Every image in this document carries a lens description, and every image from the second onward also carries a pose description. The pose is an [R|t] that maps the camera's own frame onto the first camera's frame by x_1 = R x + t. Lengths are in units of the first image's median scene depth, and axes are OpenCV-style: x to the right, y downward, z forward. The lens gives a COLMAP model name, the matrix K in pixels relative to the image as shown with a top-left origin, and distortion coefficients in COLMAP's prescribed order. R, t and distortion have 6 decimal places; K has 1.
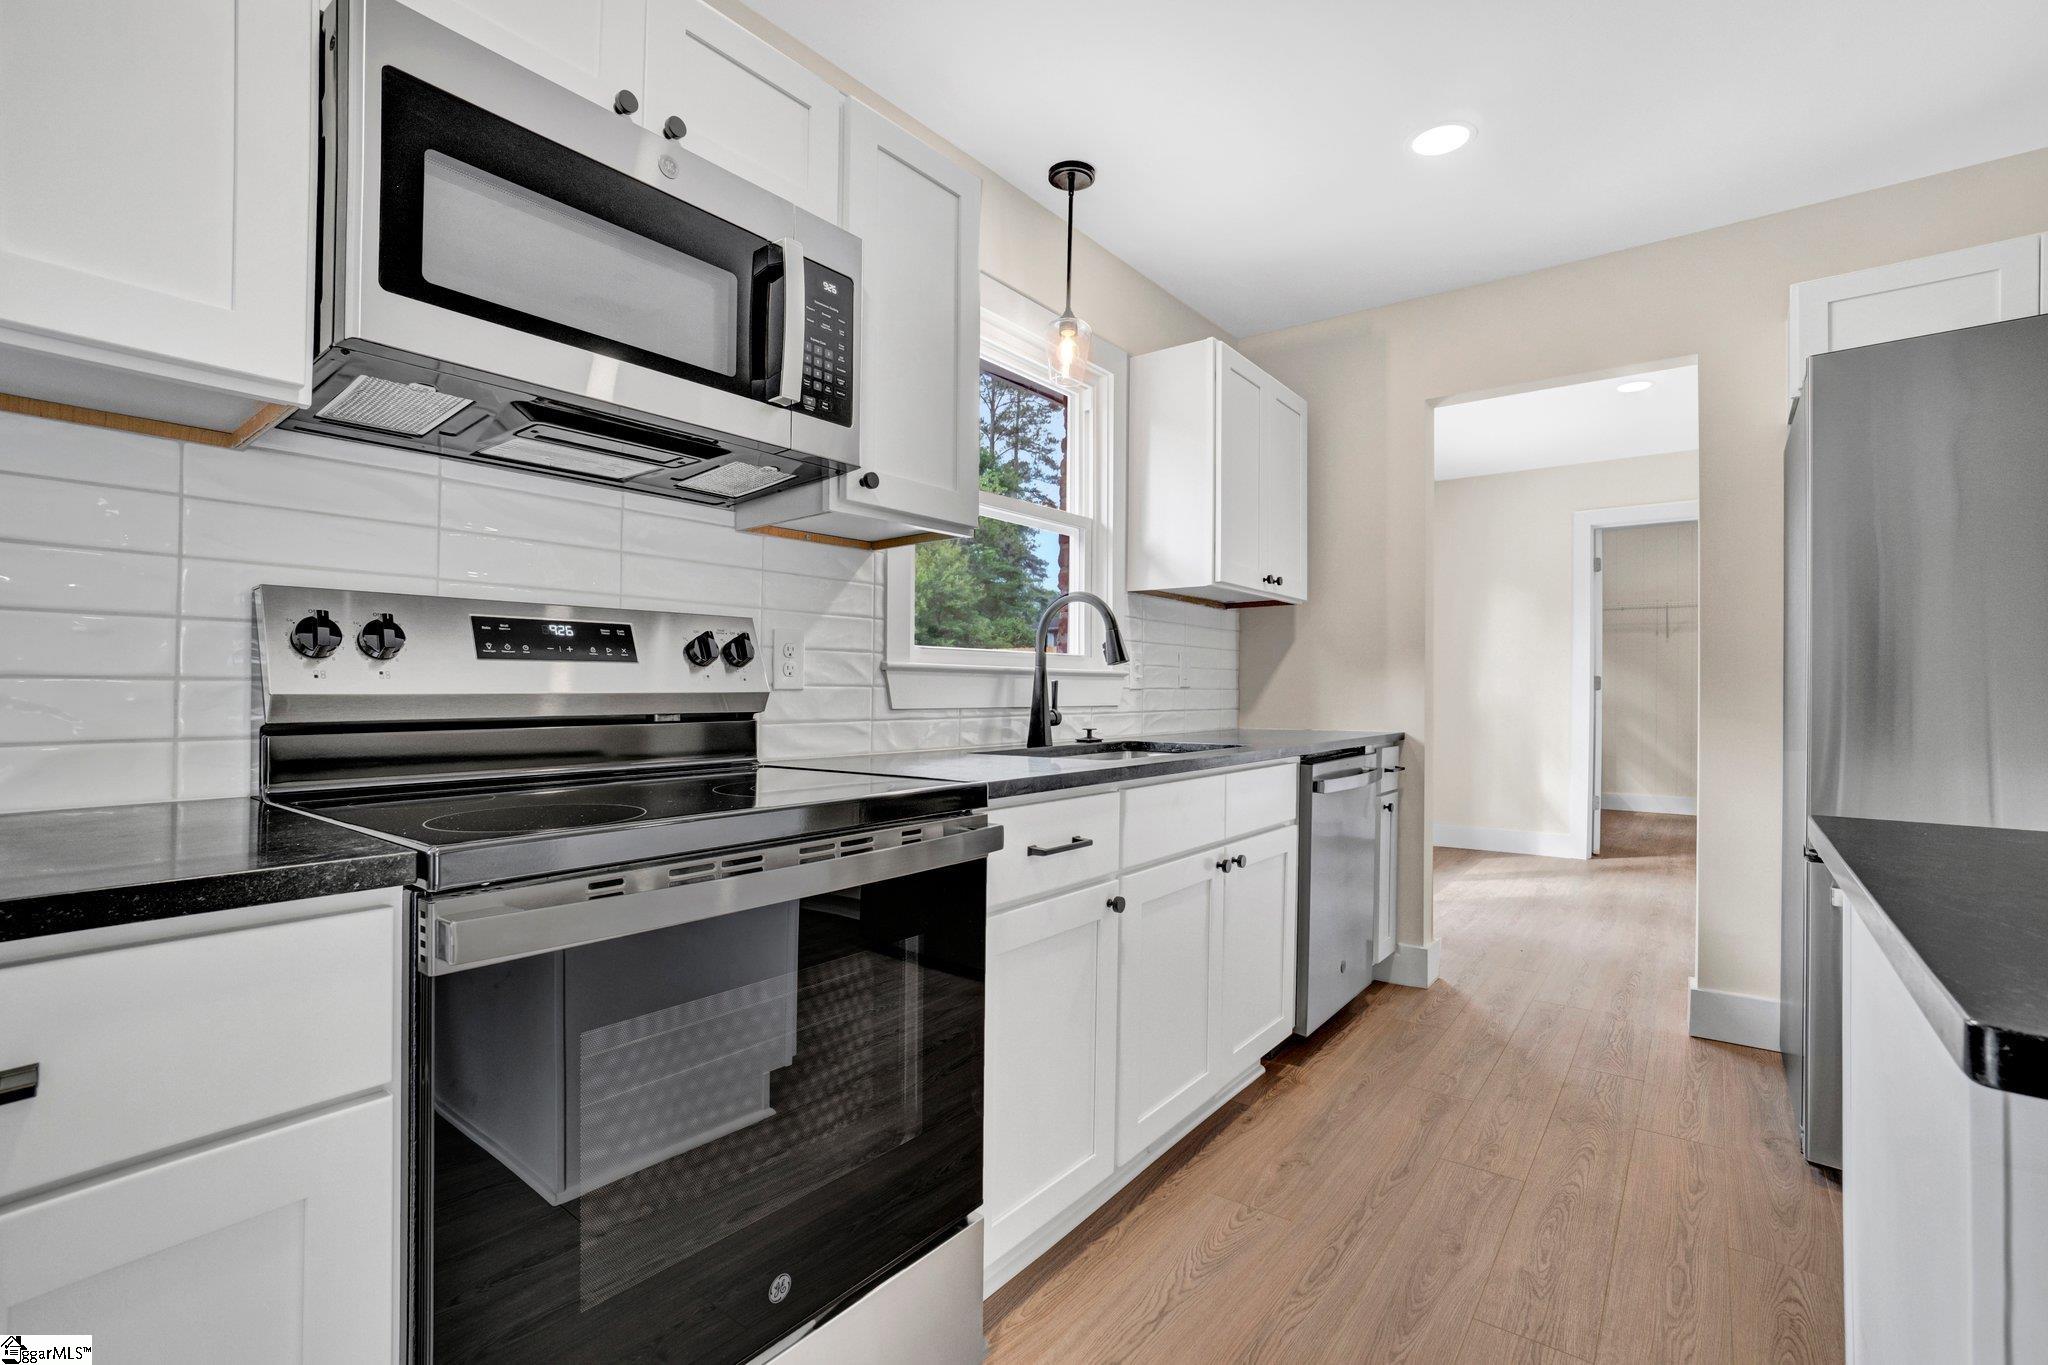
lens RADIAL K [[932.3, 0, 963.8], [0, 932.3, 688.9], [0, 0, 1]] dist [-0.049546, 0.000007]
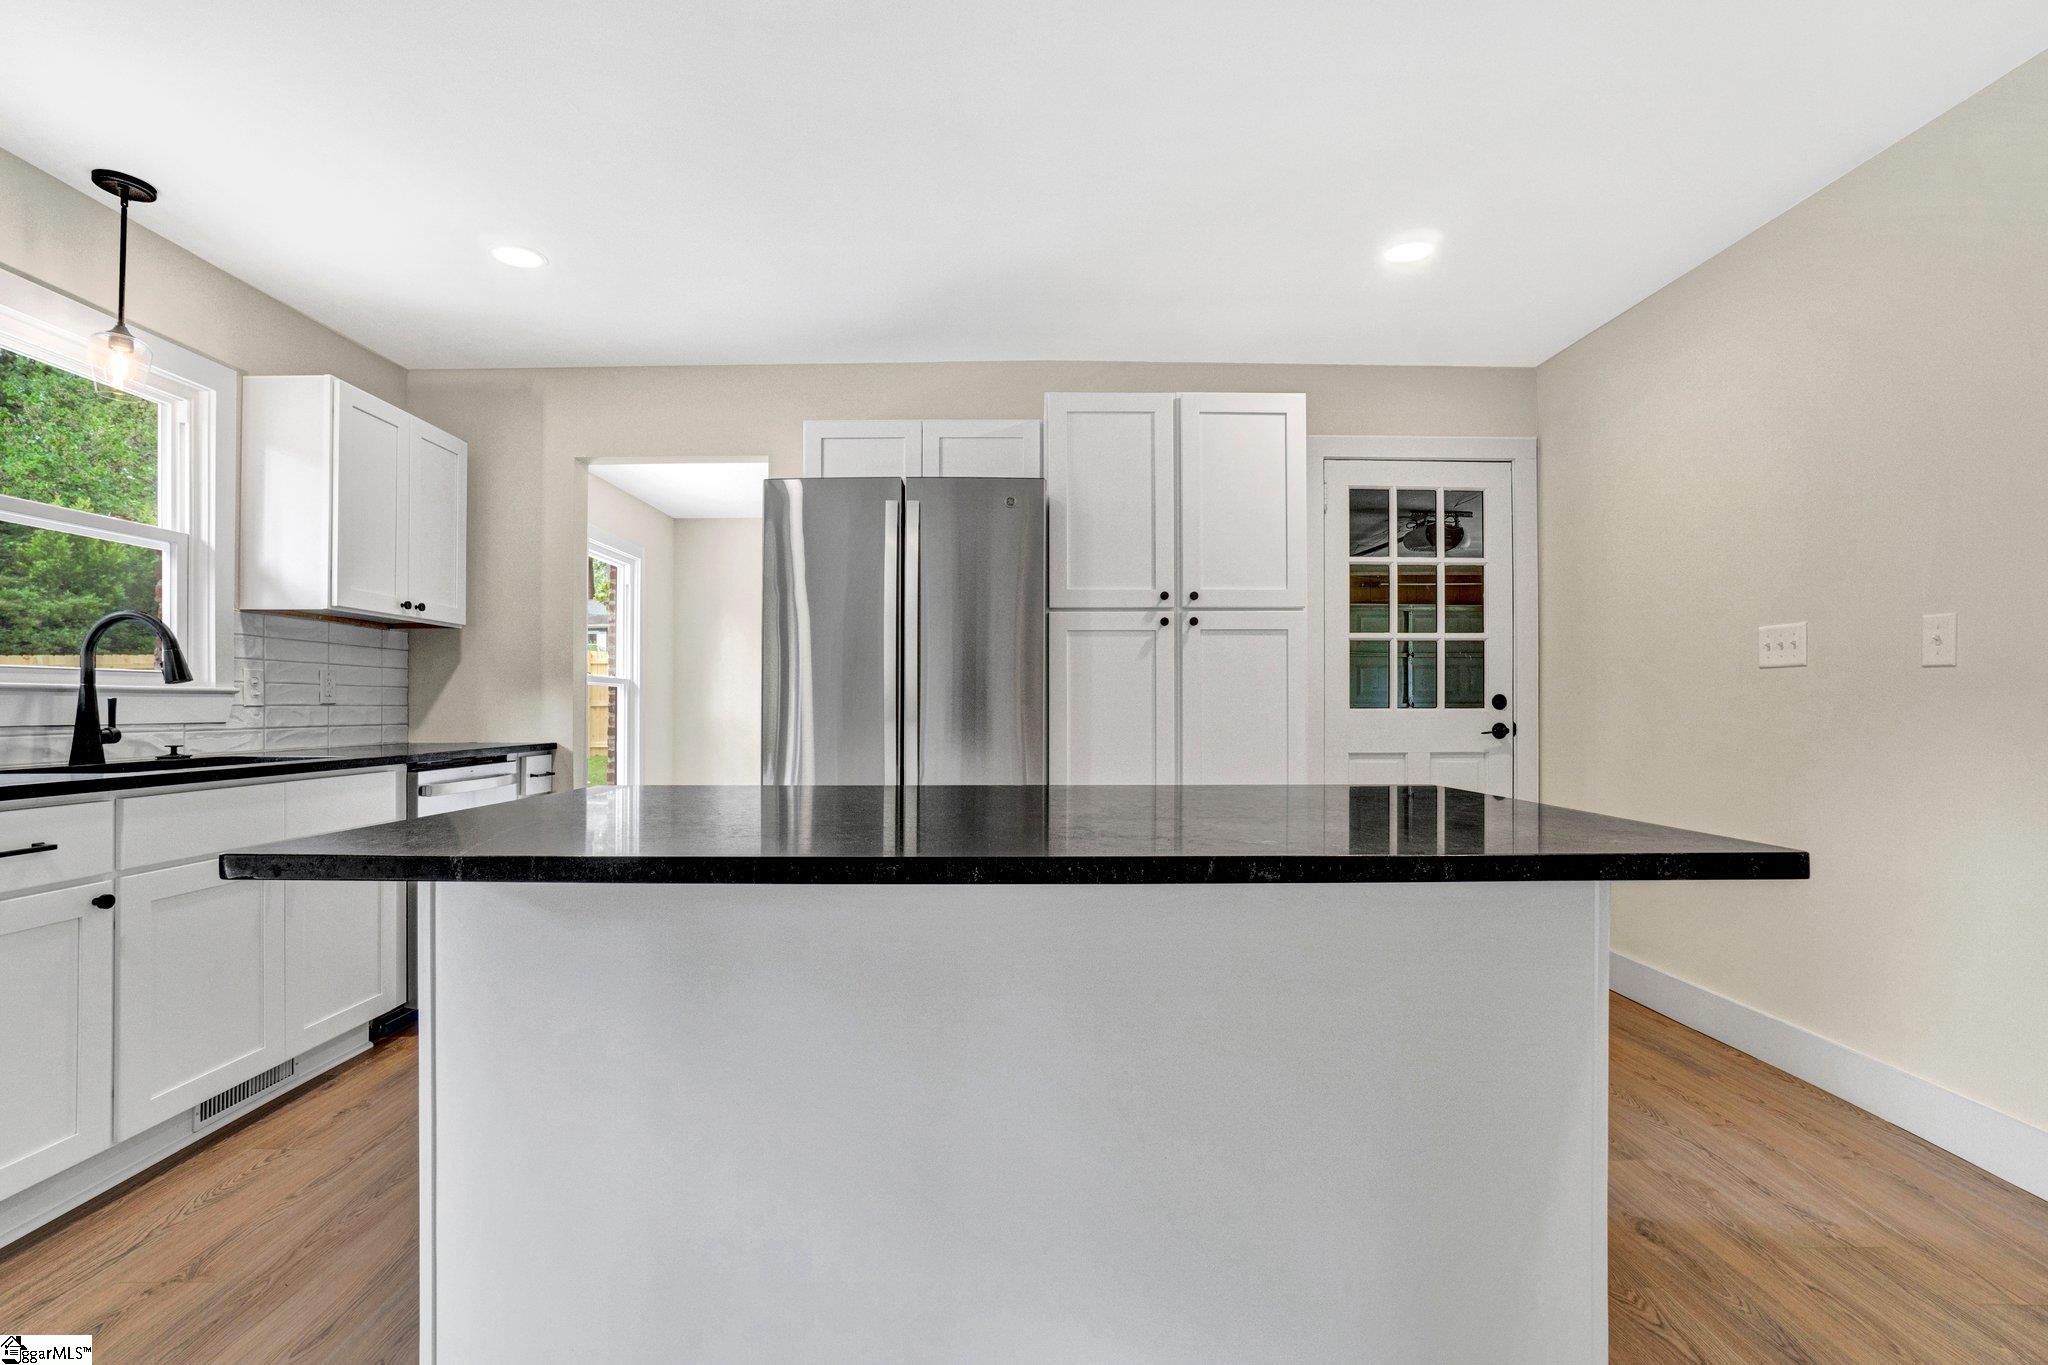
lens RADIAL K [[947.9, 0, 986.1], [0, 947.9, 722.3], [0, 0, 1]] dist [-0.016439, 0.000433]
pose [[0.782610, -0.013082, 0.622375, 0.210668], [0.000932, 0.999803, 0.019844, -0.001777], [-0.622512, -0.014950, 0.782468, -0.366520]]
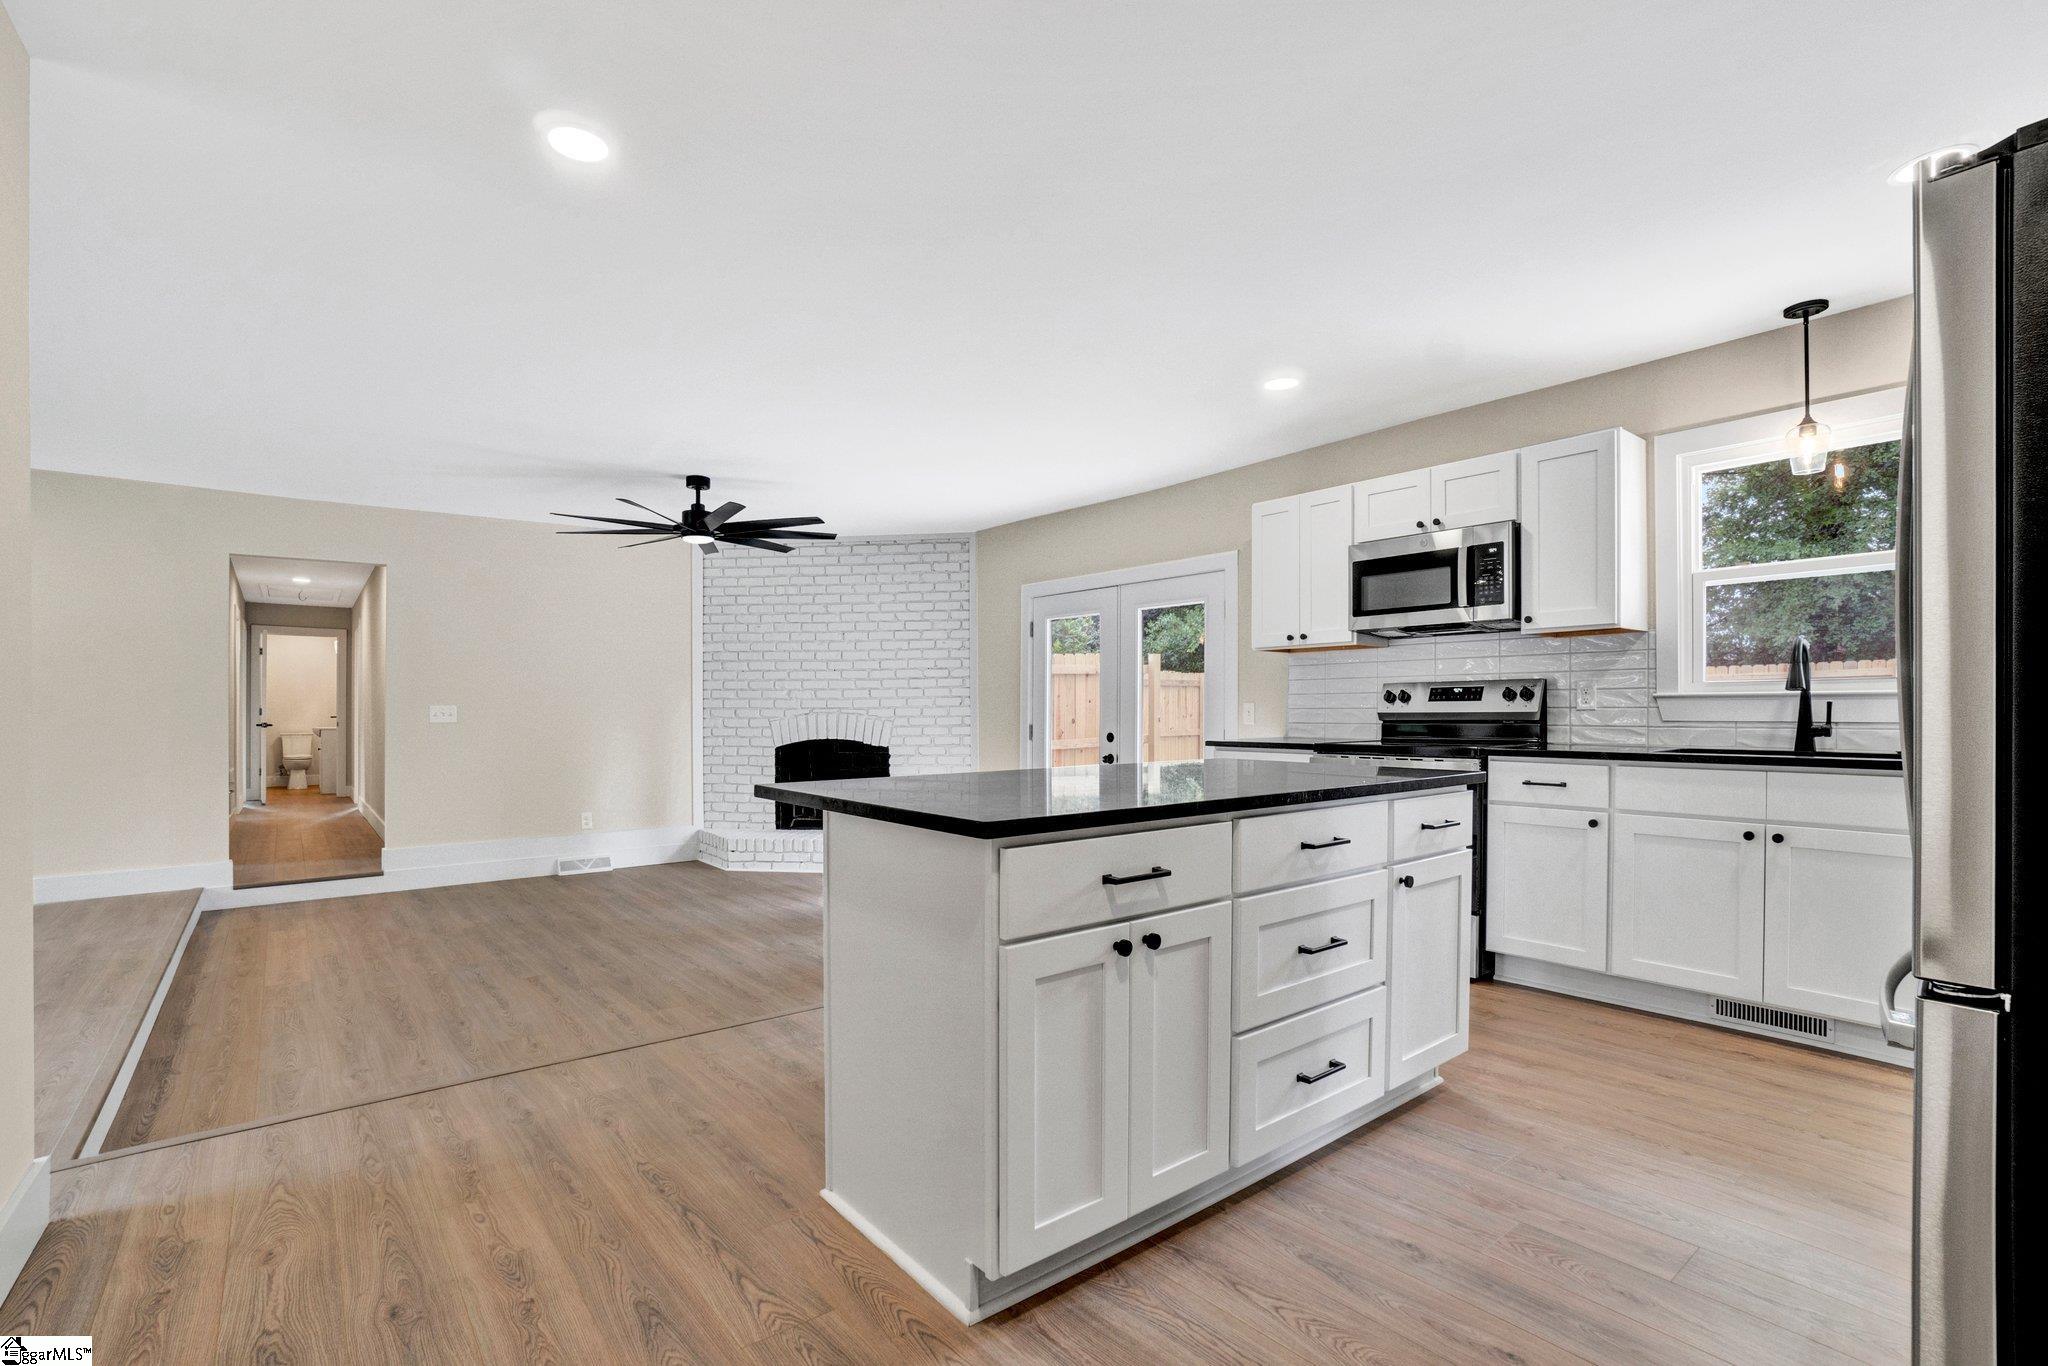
lens RADIAL K [[983.5, 0, 1005.6], [0, 983.5, 719.0], [0, 0, 1]] dist [-0.064598, 0.000908]
pose [[-0.243118, 0.005496, -0.969981, 1.673066], [0.004603, 0.999979, 0.004512, 0.004178], [0.969986, -0.003368, -0.243138, 0.212268]]
